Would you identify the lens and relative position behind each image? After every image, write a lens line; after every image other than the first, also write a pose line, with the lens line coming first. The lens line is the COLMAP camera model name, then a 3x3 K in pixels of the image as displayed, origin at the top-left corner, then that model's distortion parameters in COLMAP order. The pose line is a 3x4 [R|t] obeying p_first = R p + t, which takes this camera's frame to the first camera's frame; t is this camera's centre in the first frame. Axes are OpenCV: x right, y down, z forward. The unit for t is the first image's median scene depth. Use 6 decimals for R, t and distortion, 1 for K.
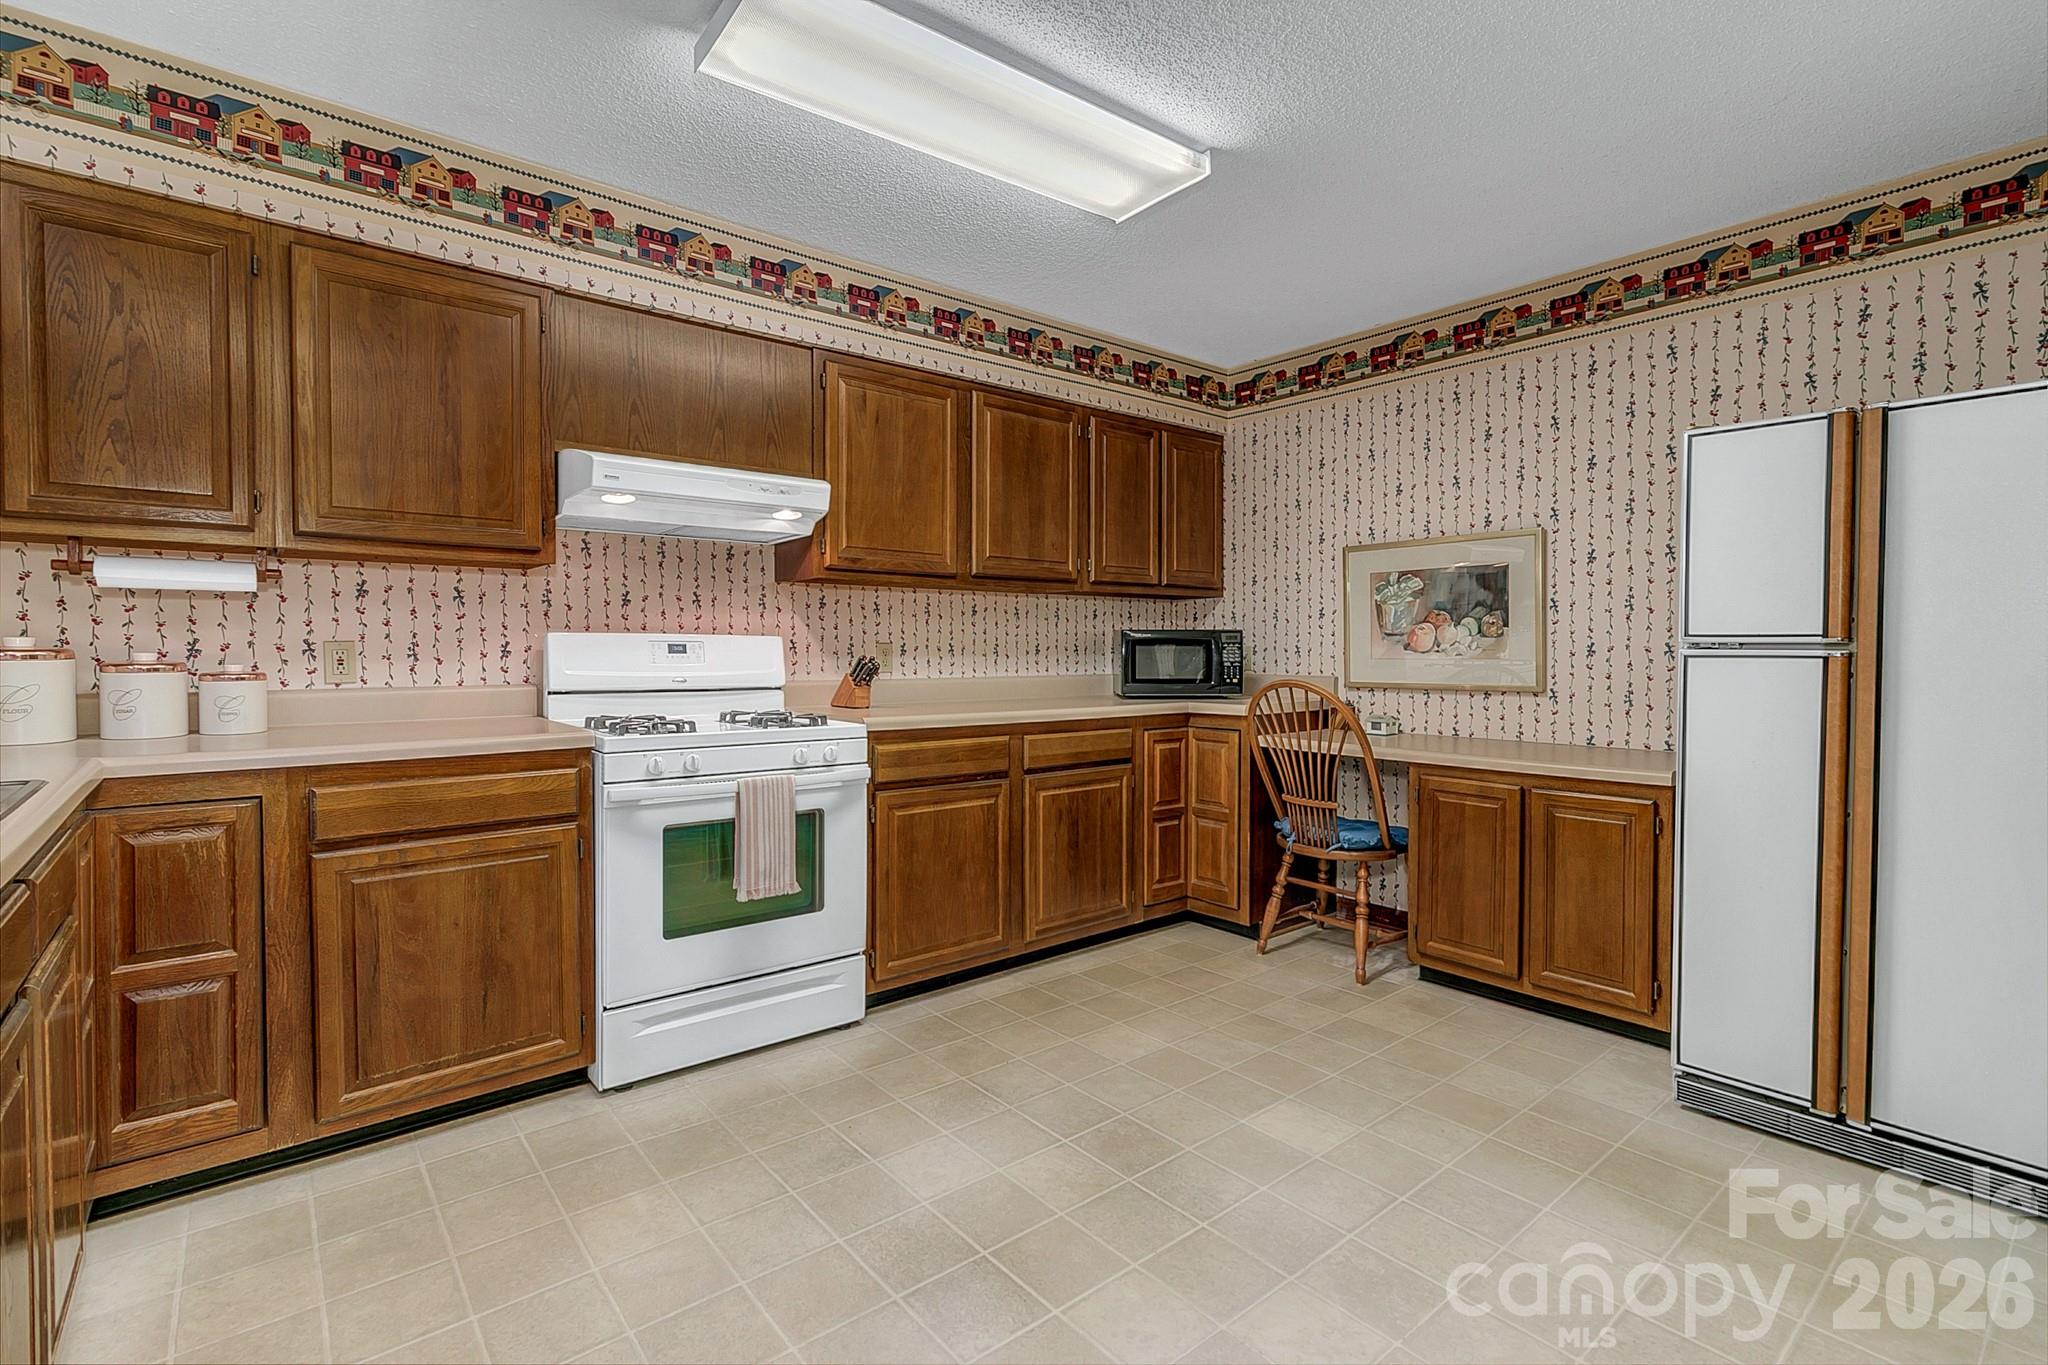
lens RADIAL K [[938.1, 0, 1011.9], [0, 938.1, 665.3], [0, 0, 1]] dist [-0.001563, 0.000858]
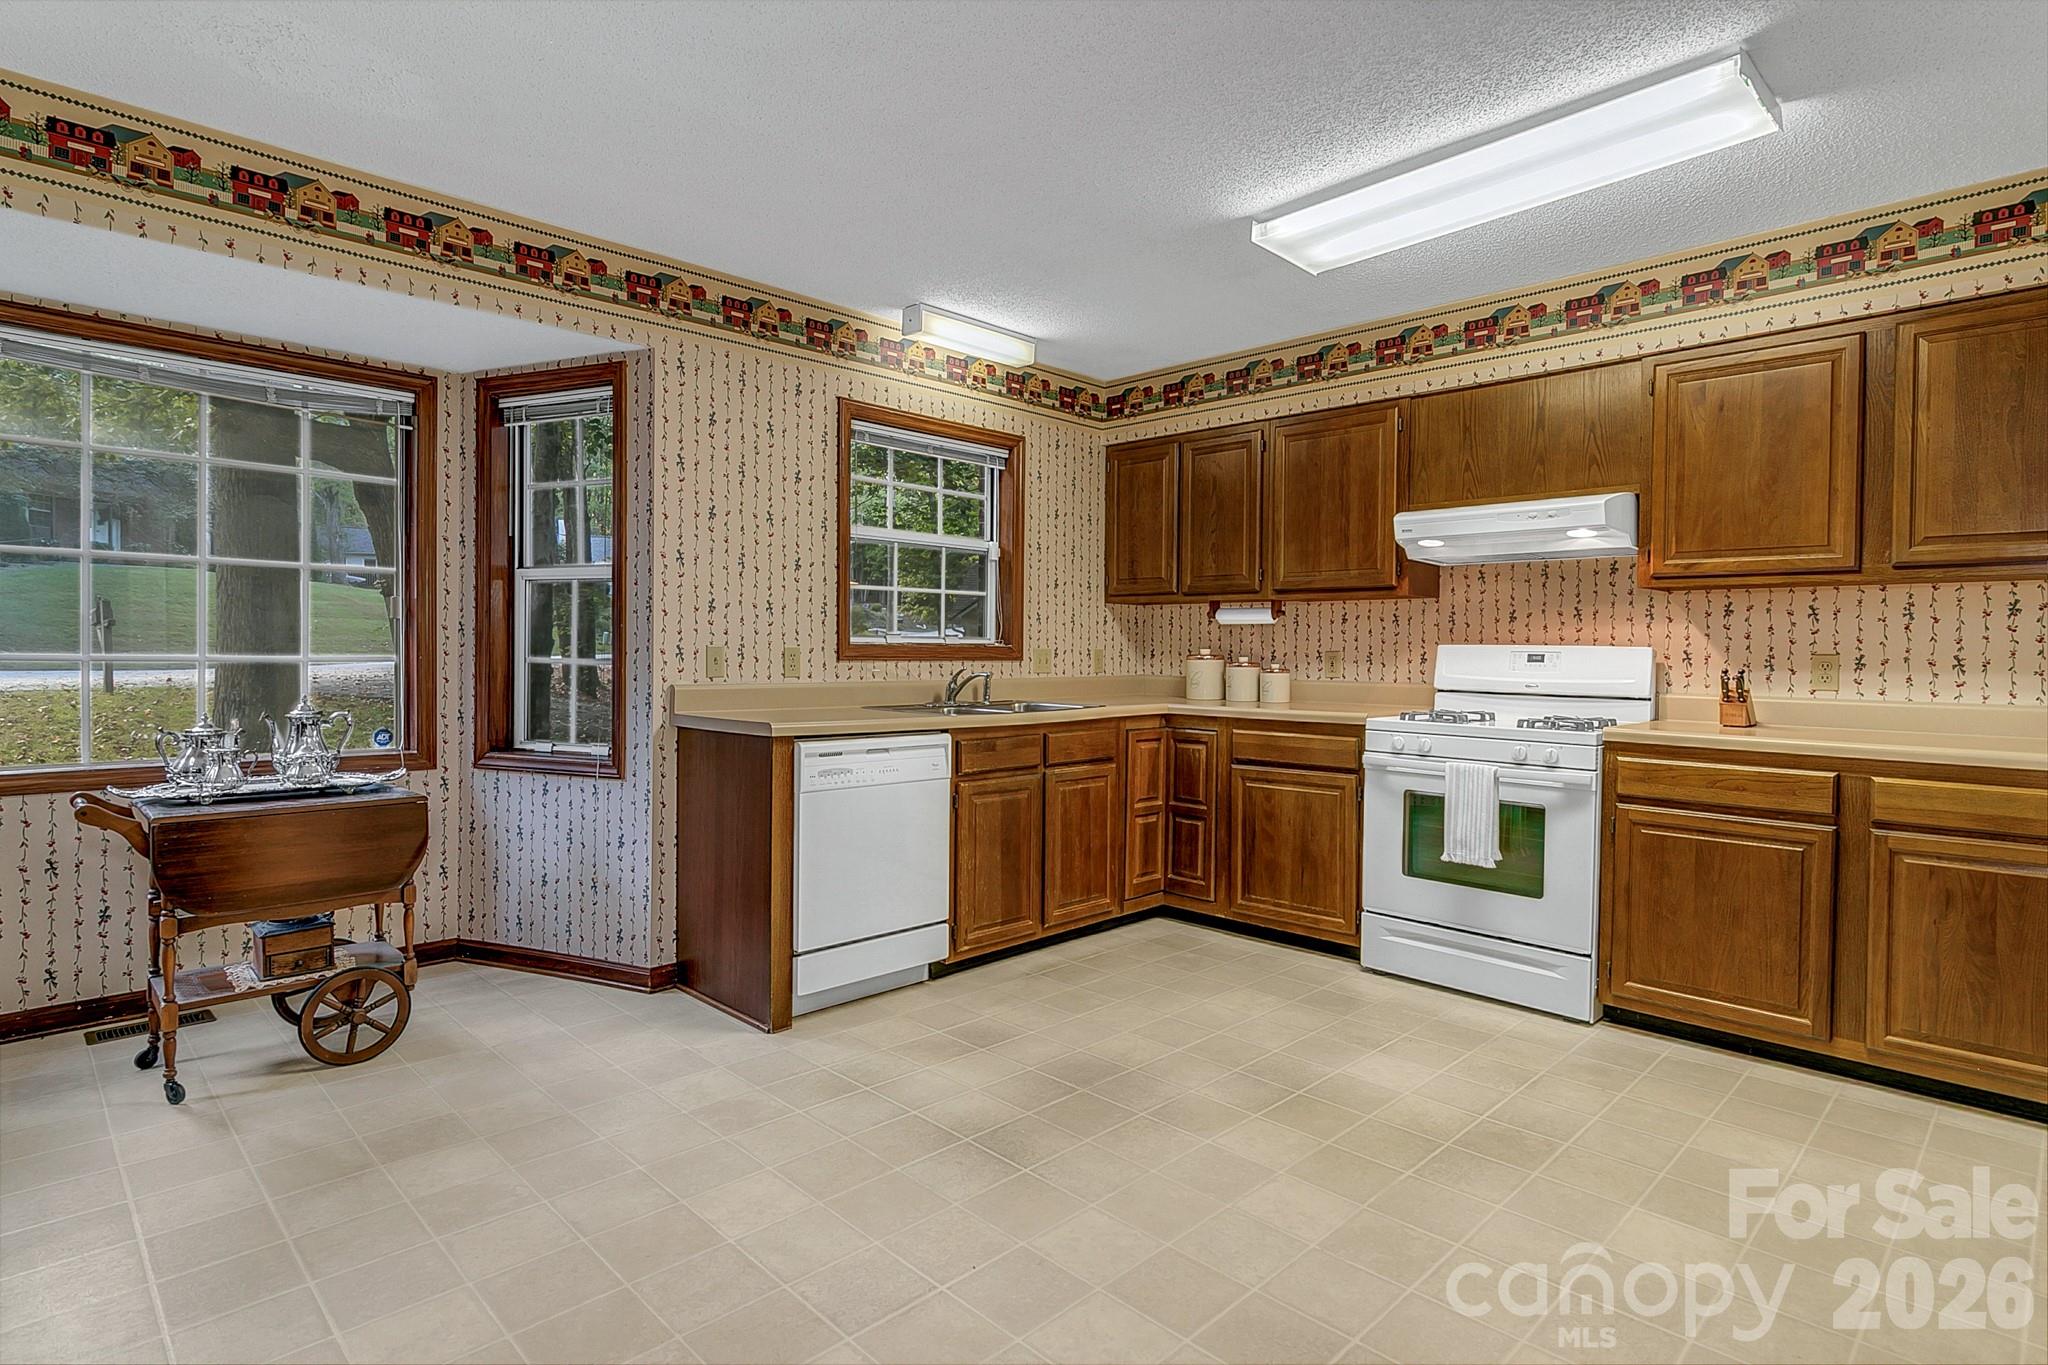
lens RADIAL K [[1038.4, 0, 1018.6], [0, 1038.4, 665.7], [0, 0, 1]] dist [-0.002566, 0.000933]
pose [[0.092973, 0.015165, -0.995553, 0.893556], [-0.026974, 0.999555, 0.012707, -0.007917], [0.995303, 0.025672, 0.093341, 0.264475]]
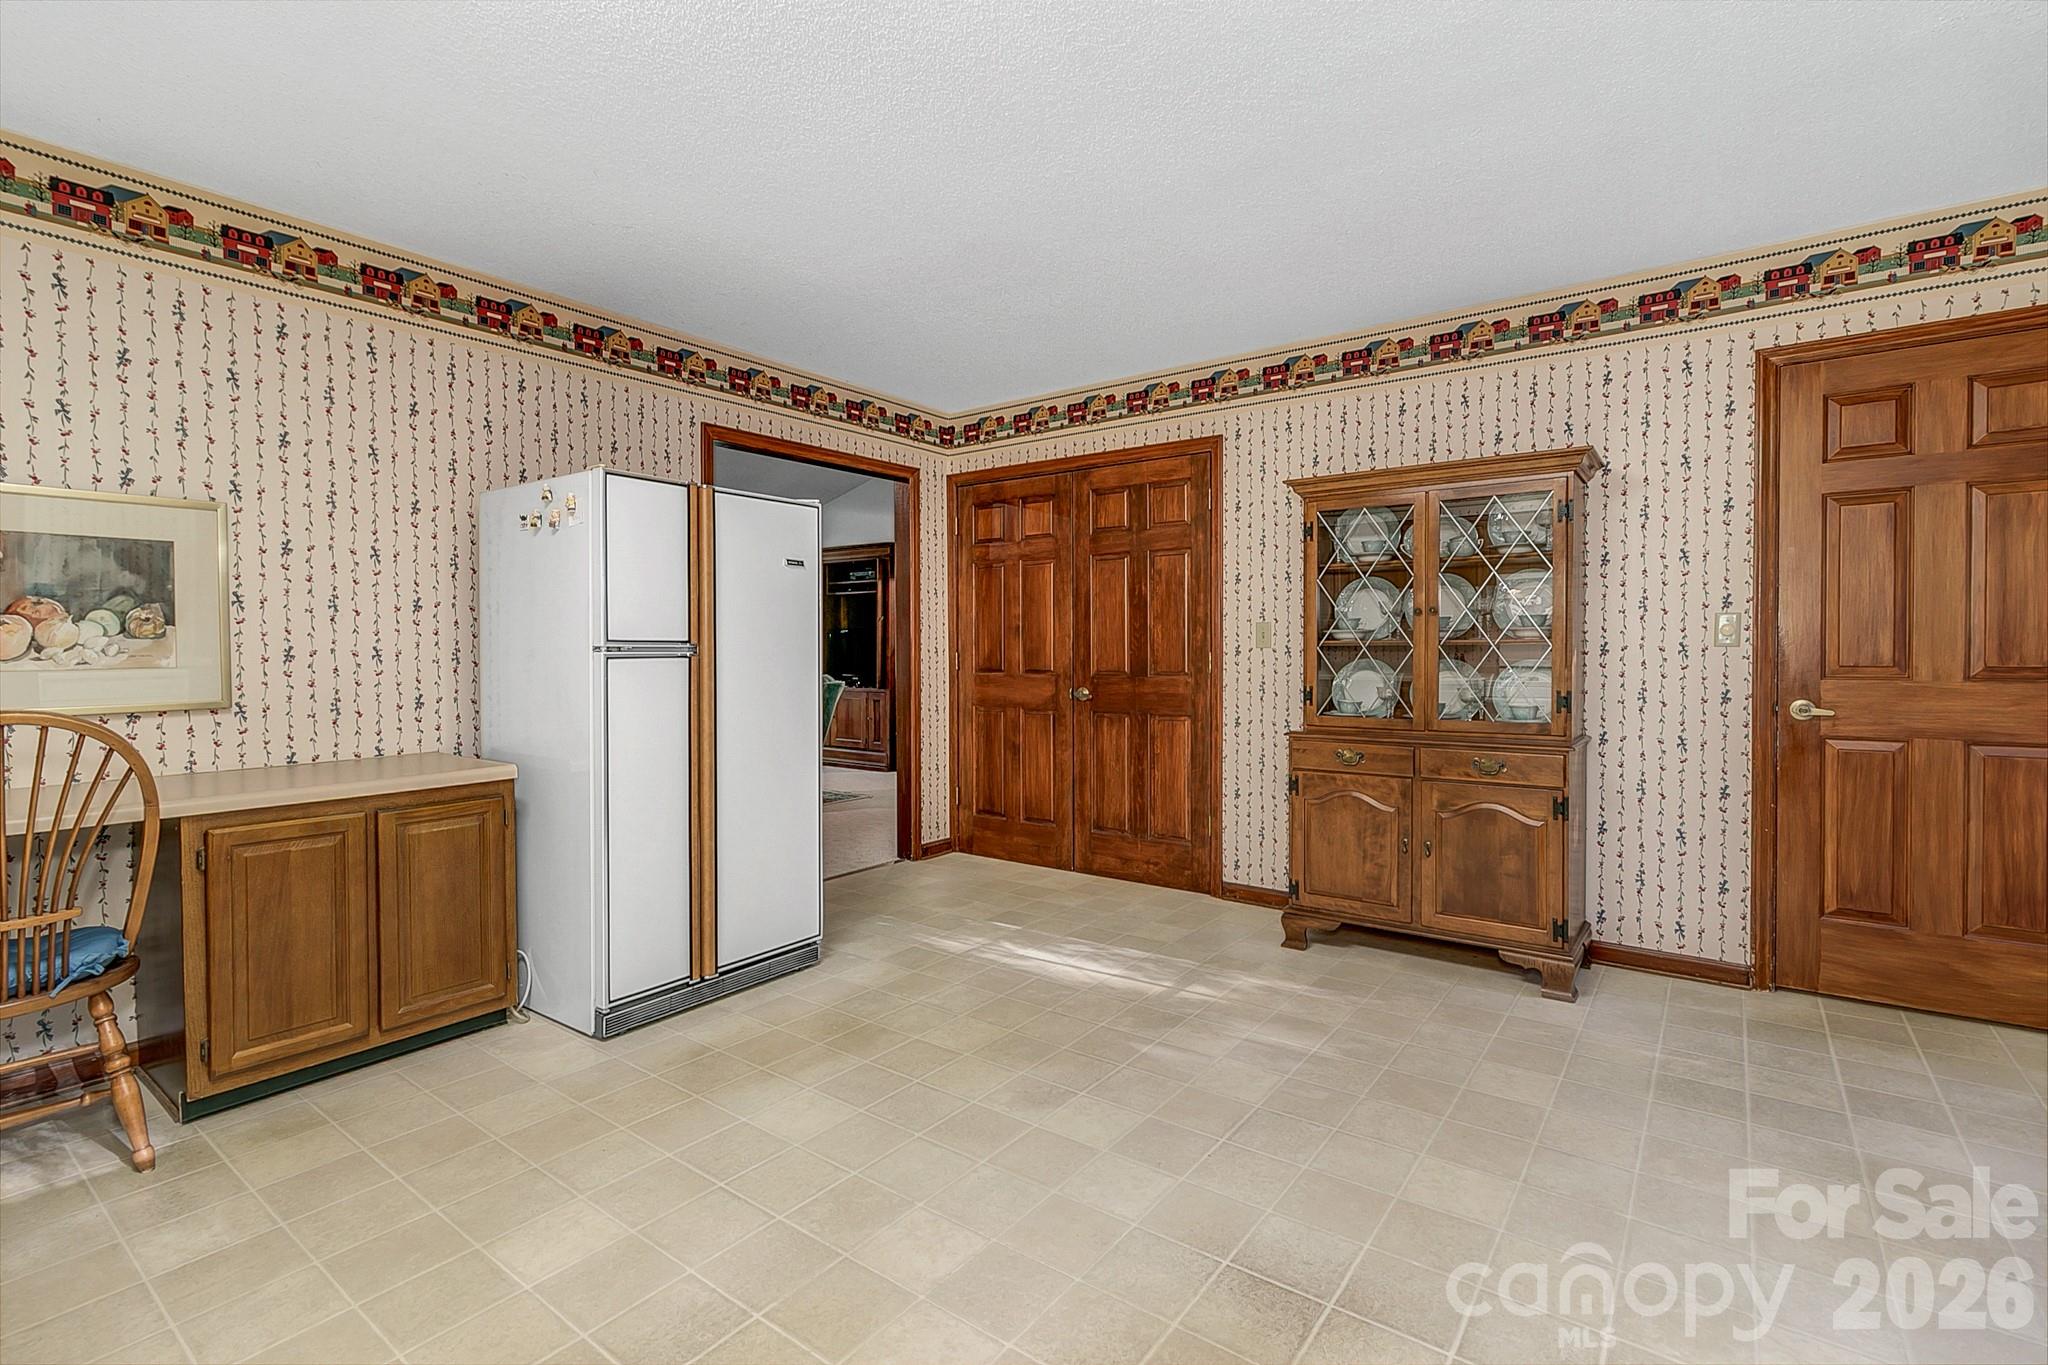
lens RADIAL K [[938.1, 0, 1019.0], [0, 938.1, 666.8], [0, 0, 1]] dist [-0.001563, 0.000858]
pose [[-0.246086, -0.018807, 0.969065, -0.634223], [0.022369, 0.999435, 0.025077, -0.018695], [-0.968990, 0.027848, -0.245527, 0.891297]]
